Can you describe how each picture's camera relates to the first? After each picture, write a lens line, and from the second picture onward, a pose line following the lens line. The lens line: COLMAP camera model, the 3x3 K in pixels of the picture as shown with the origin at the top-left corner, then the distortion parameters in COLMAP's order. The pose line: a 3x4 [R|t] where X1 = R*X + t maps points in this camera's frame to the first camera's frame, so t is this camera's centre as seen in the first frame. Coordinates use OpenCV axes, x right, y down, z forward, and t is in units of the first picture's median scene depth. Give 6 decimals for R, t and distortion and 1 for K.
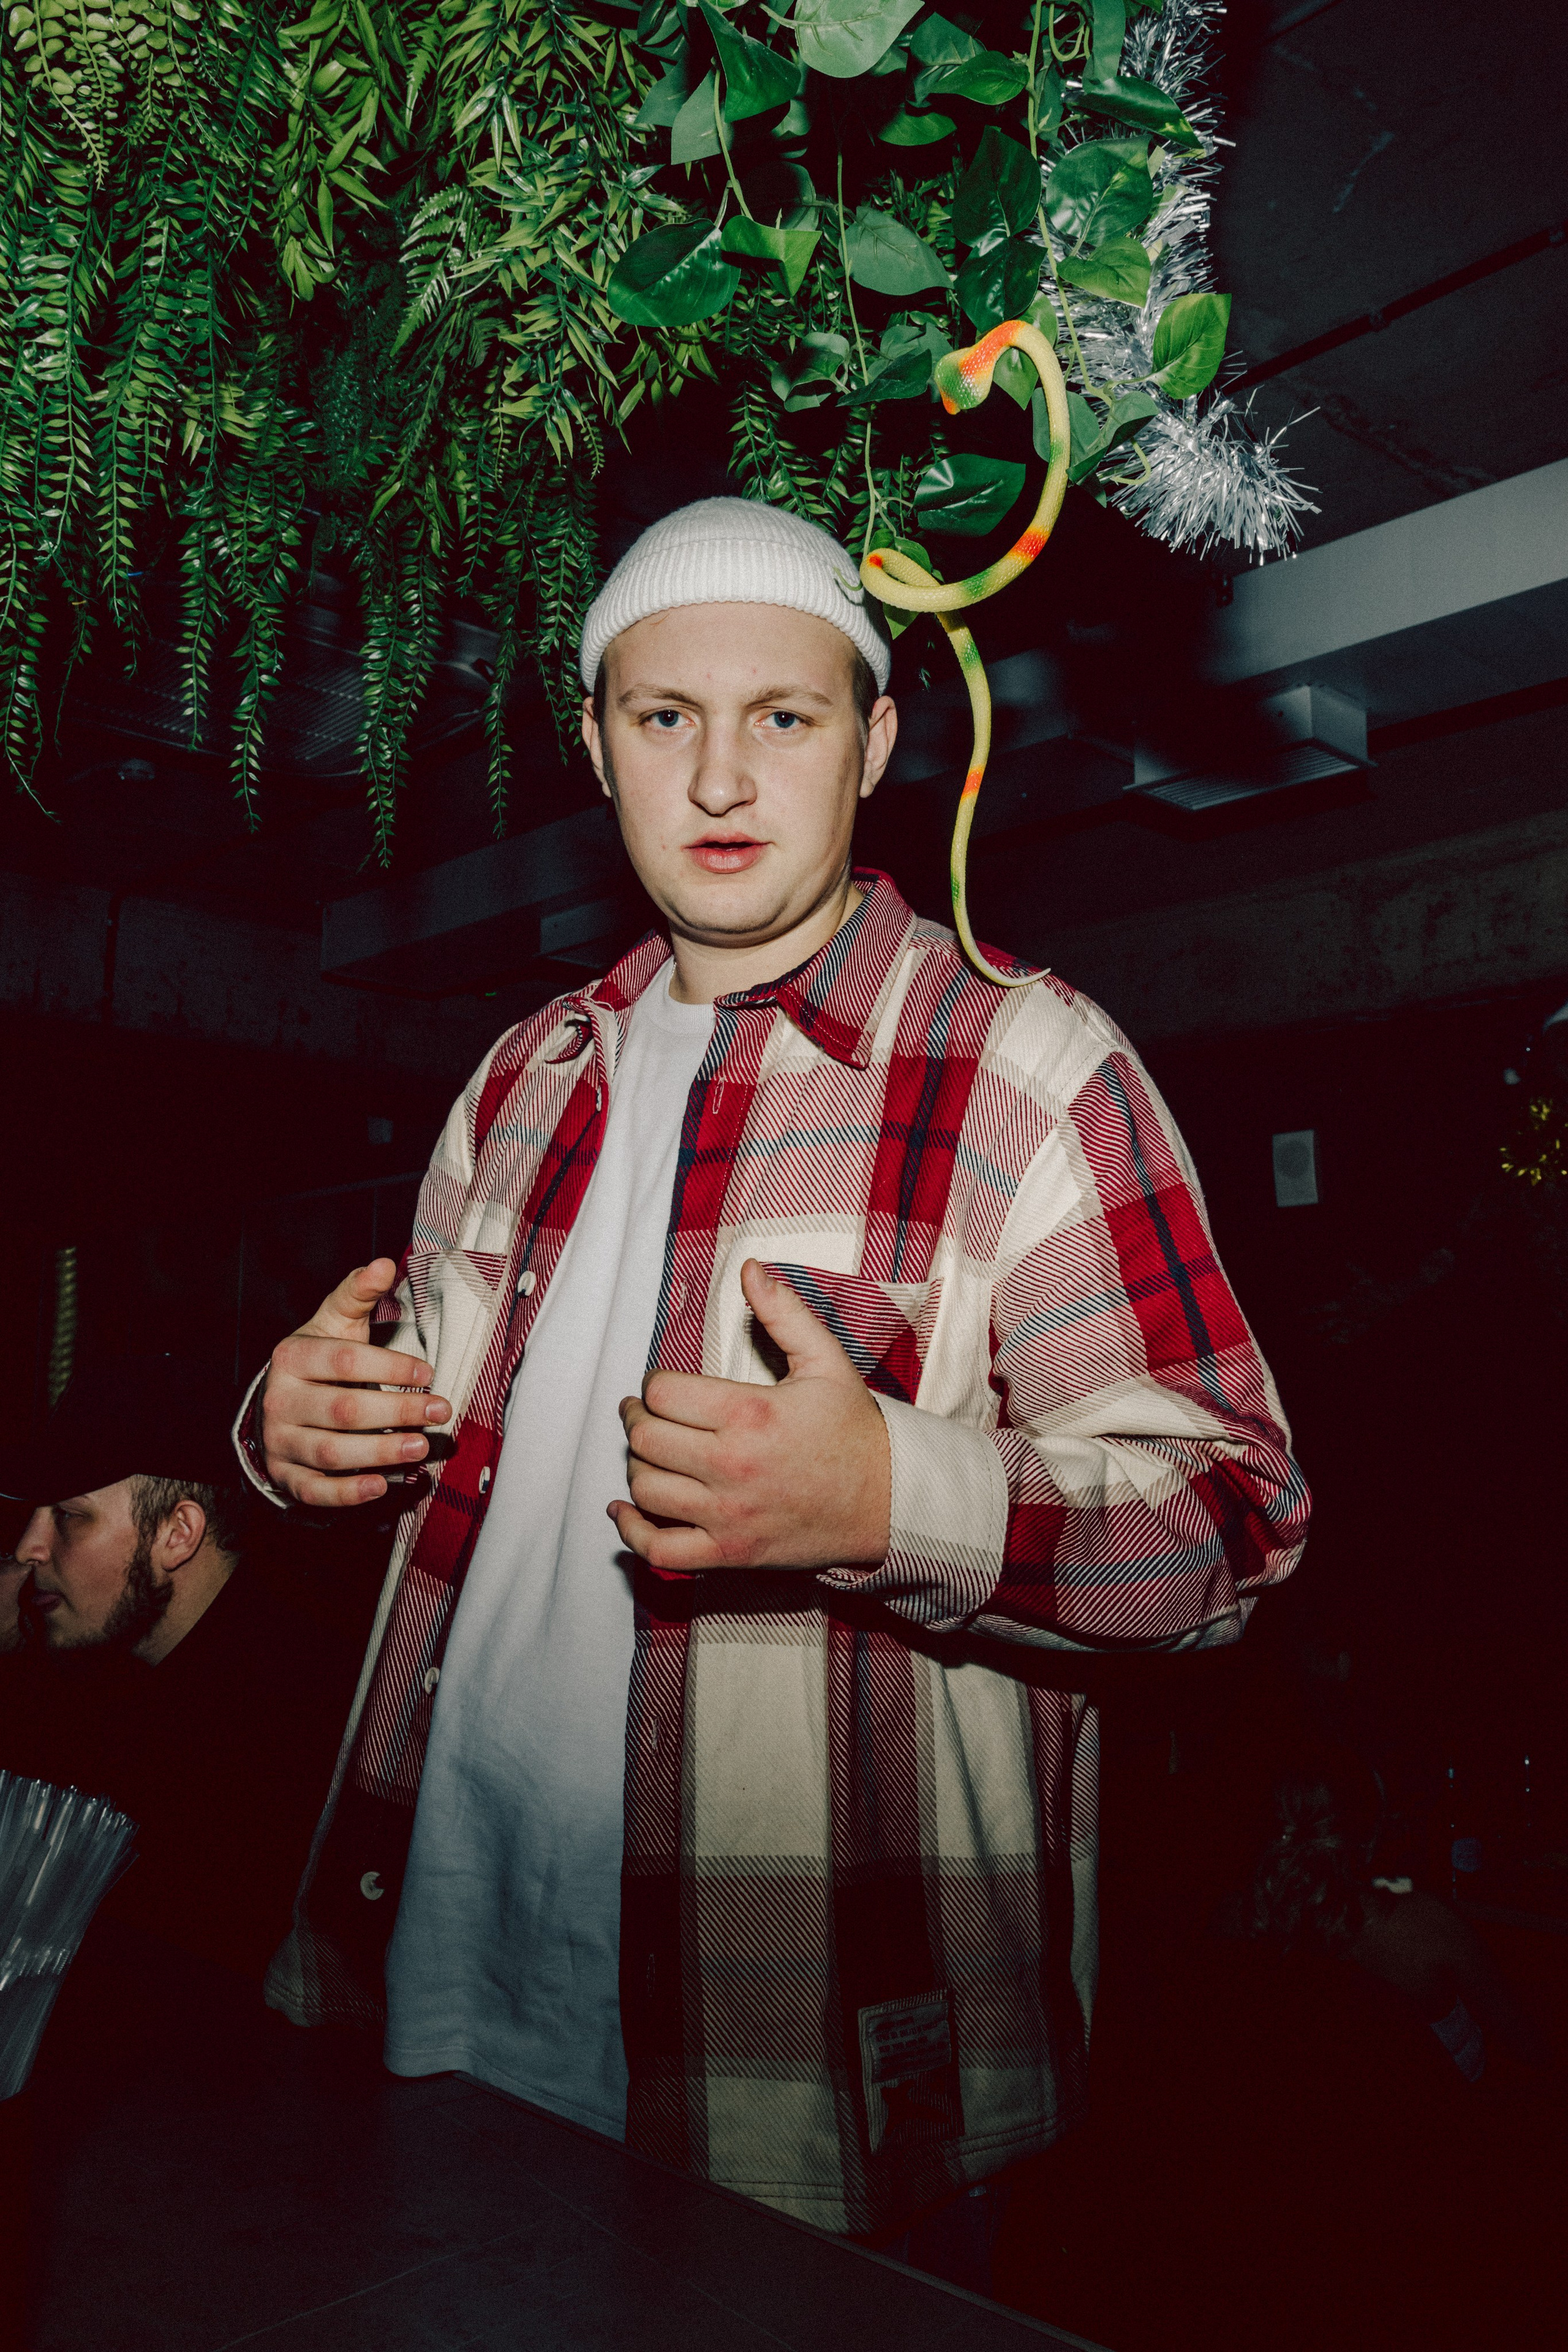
lens RADIAL K [[1998.1, 0, 772.8], [0, 1998.1, 1207.7], [0, 0, 1]] dist [-0.060883, 0.055774]
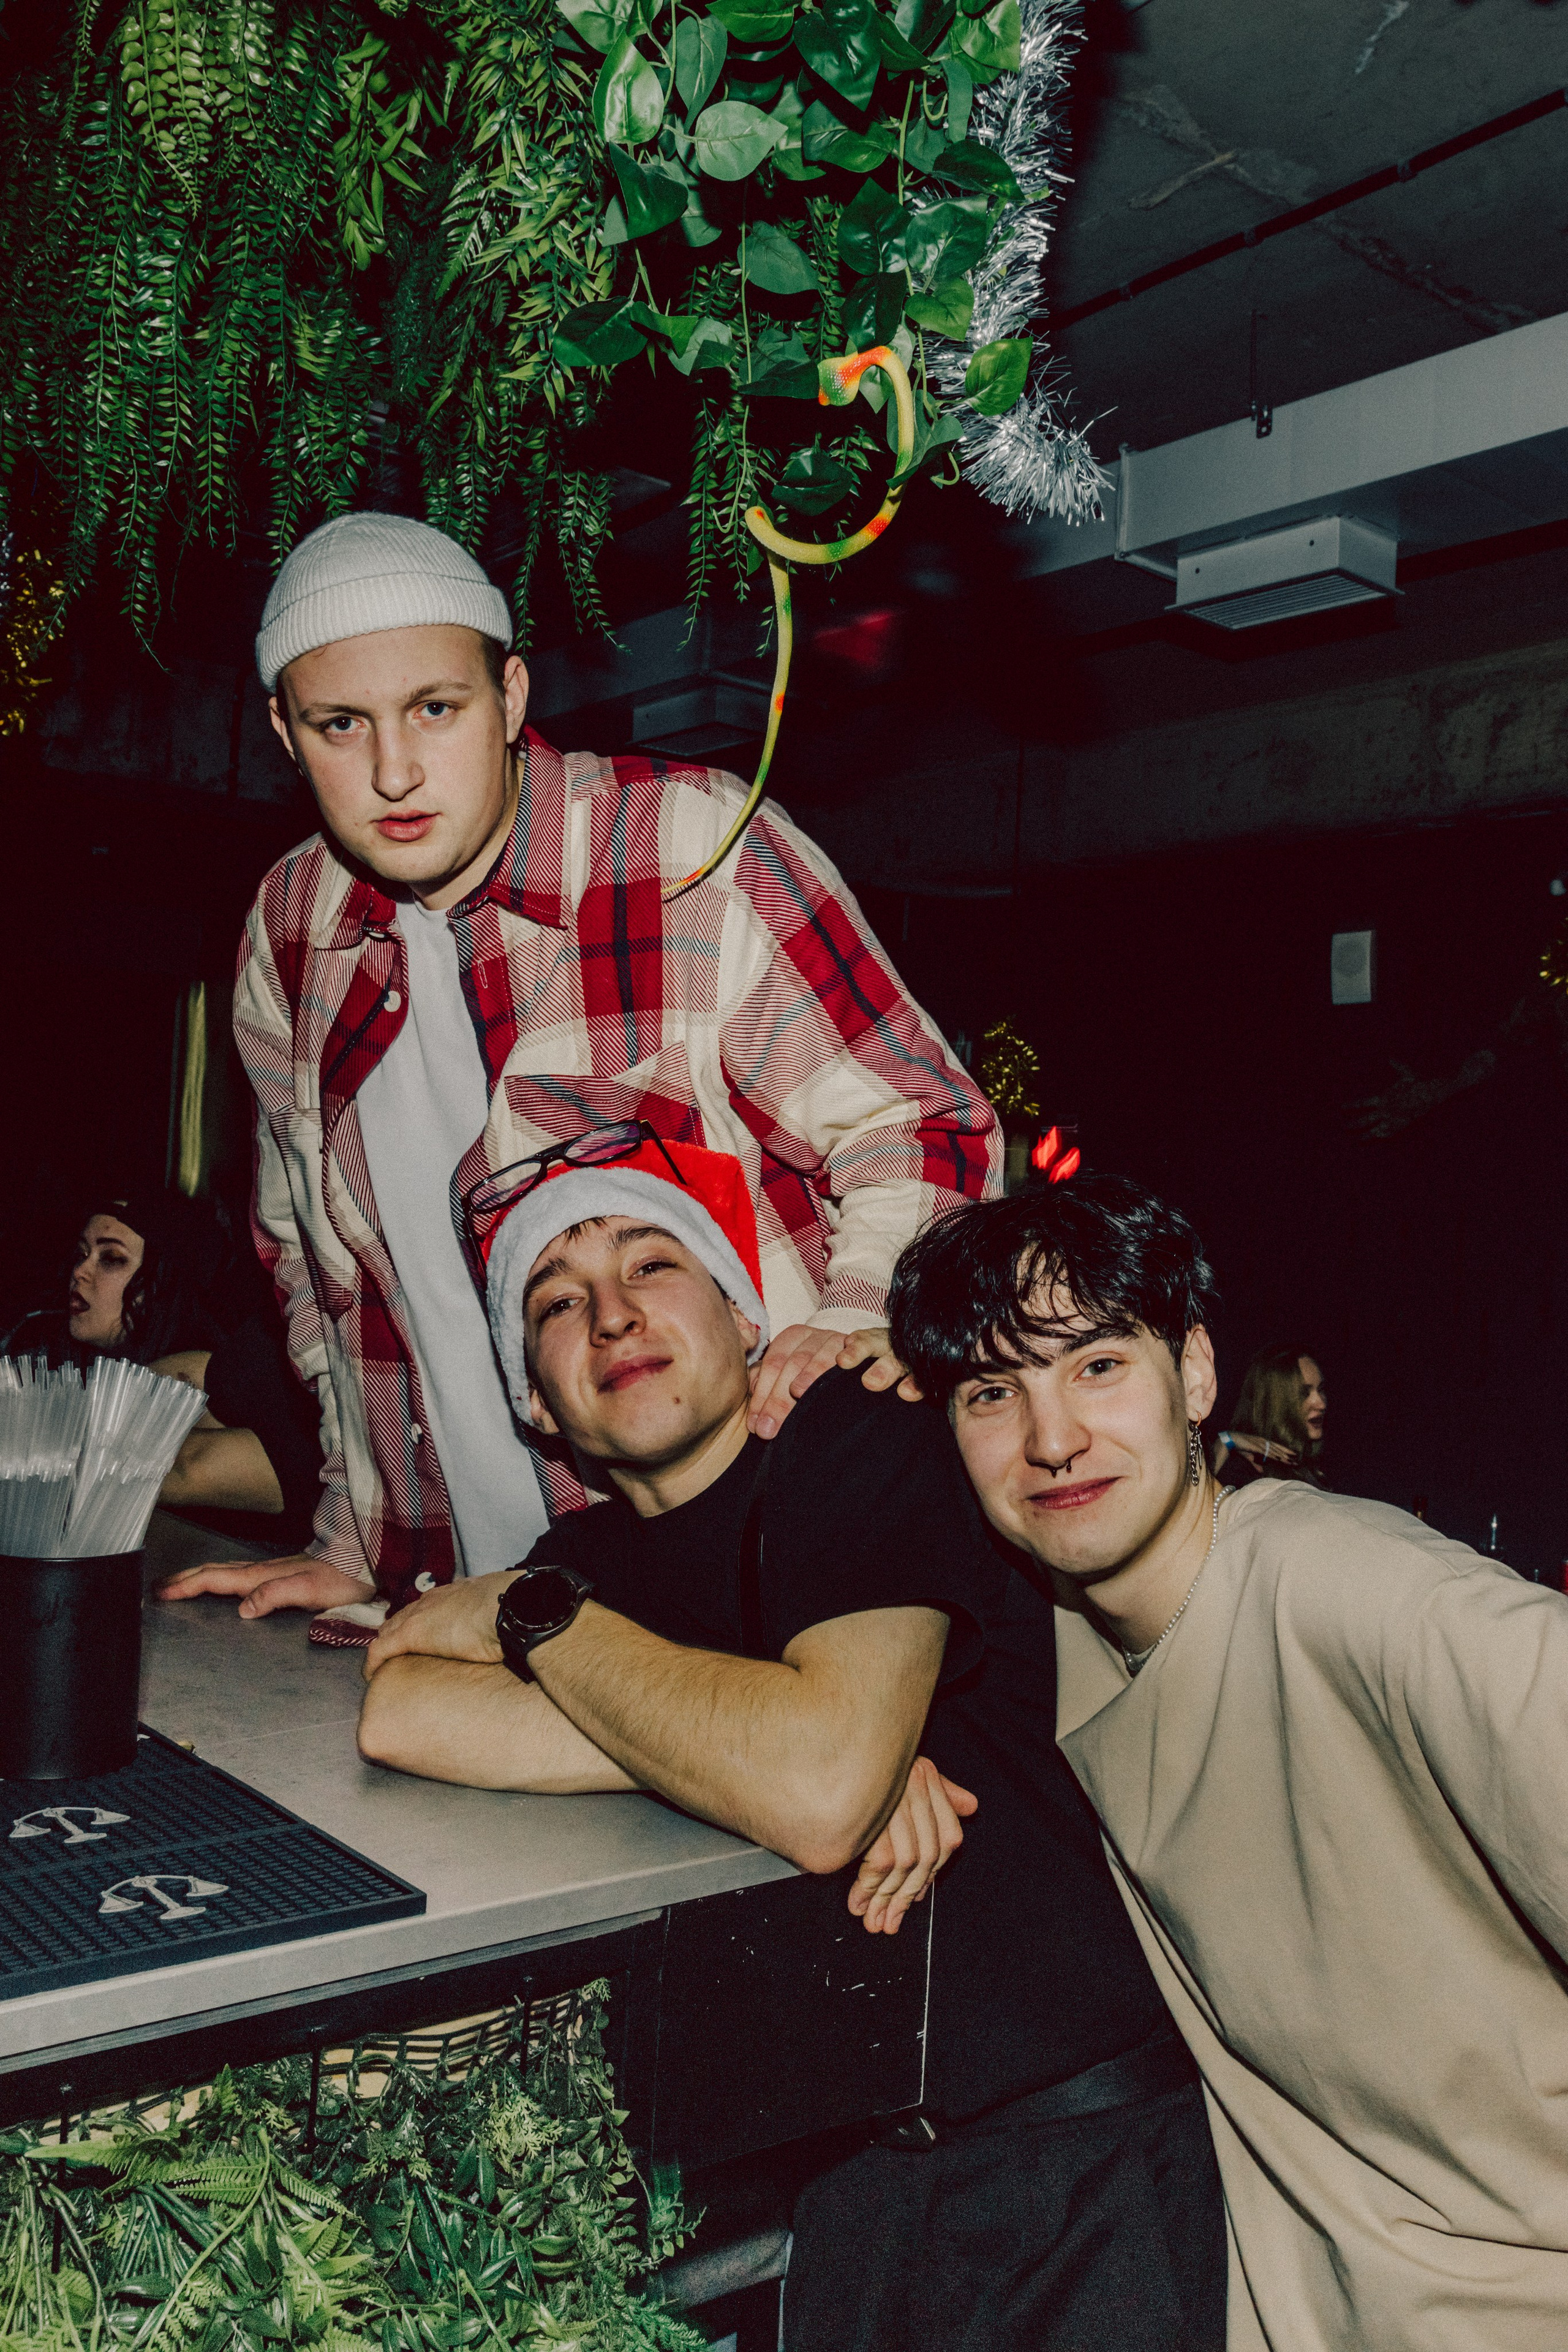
lens RADIAL K [[1992.8, 0, 784.5], [0, 1992.8, 1226.1], [0, 0, 1]] dist [-0.060564, 0.062565]
pose [[0.997735, 0.040928, -0.053385, 0.128734], [-0.034026, 0.991657, 0.124332, -0.020927], [0.058028, -0.122234, 0.990803, -0.313984]]
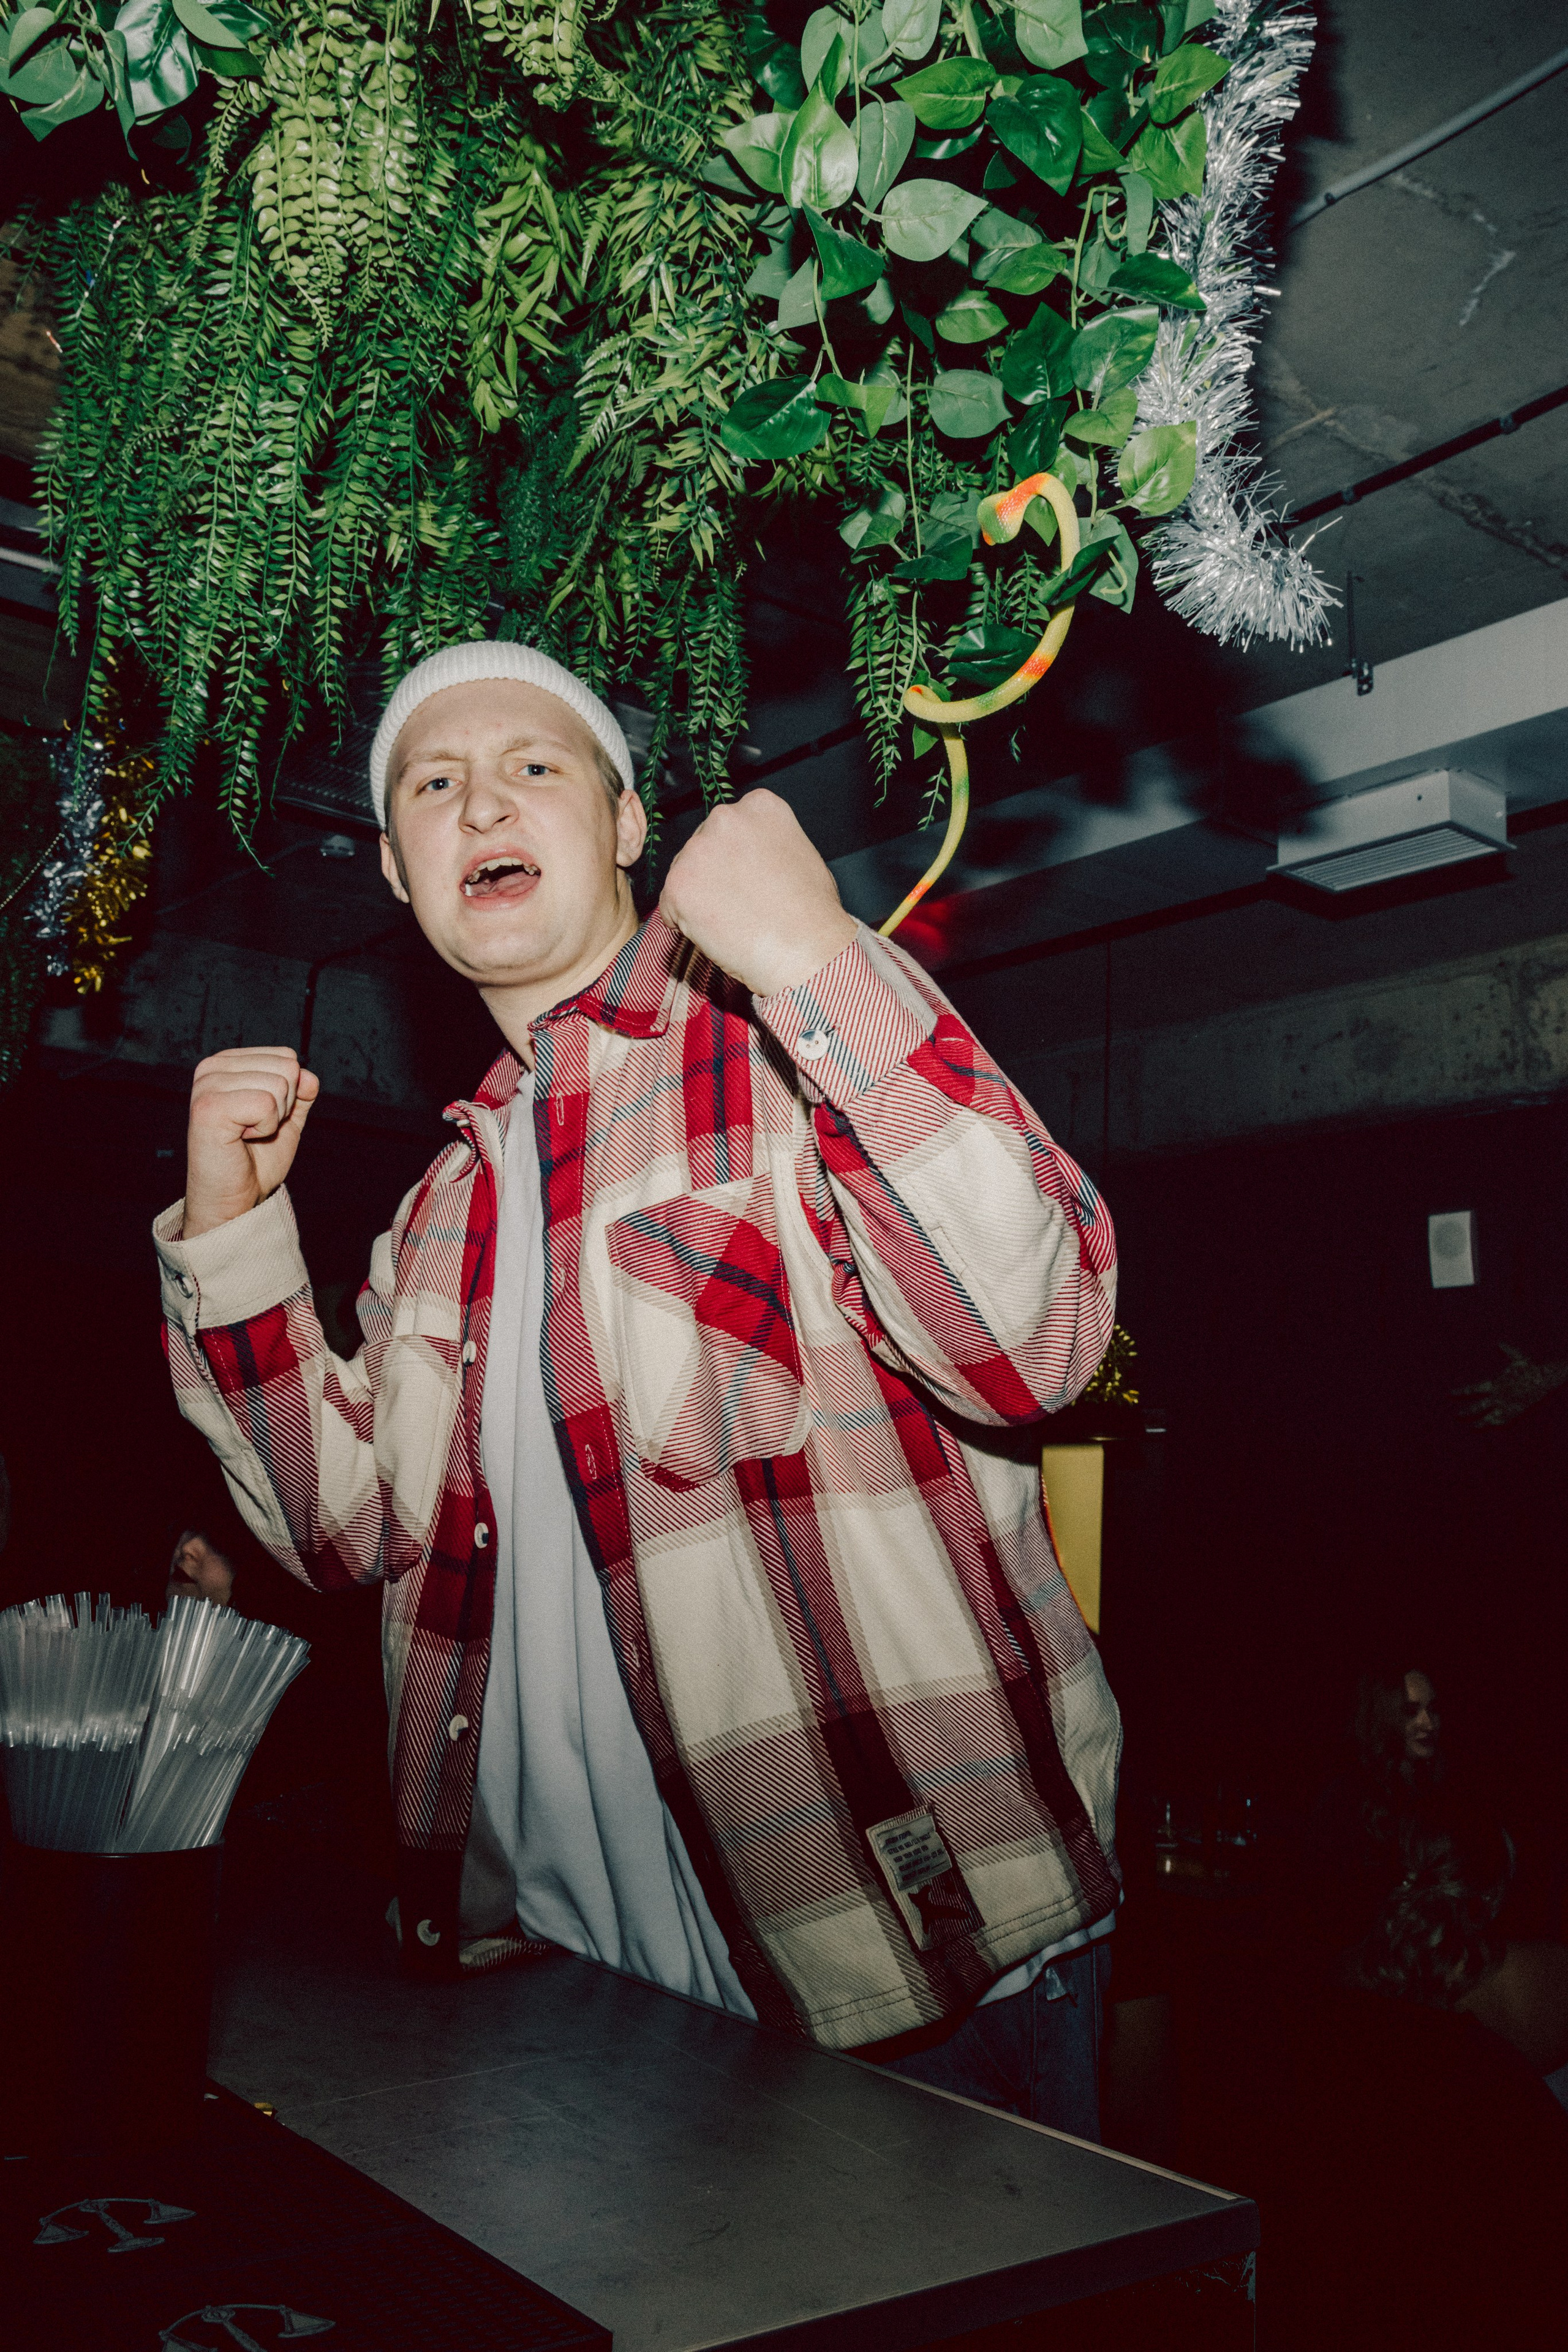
lens RADIAL K [[1998.1, 0, 772.8], [0, 1998.1, 1207.7], [0, 0, 1]] dist [-0.060883, 0.055774]
pose [[0.995841, 0.020883, -0.088679, 0.045251], [-0.024683, 0.998814, -0.041973, 0.048075], [0.087697, 0.043987, 0.995176, -0.143060]]
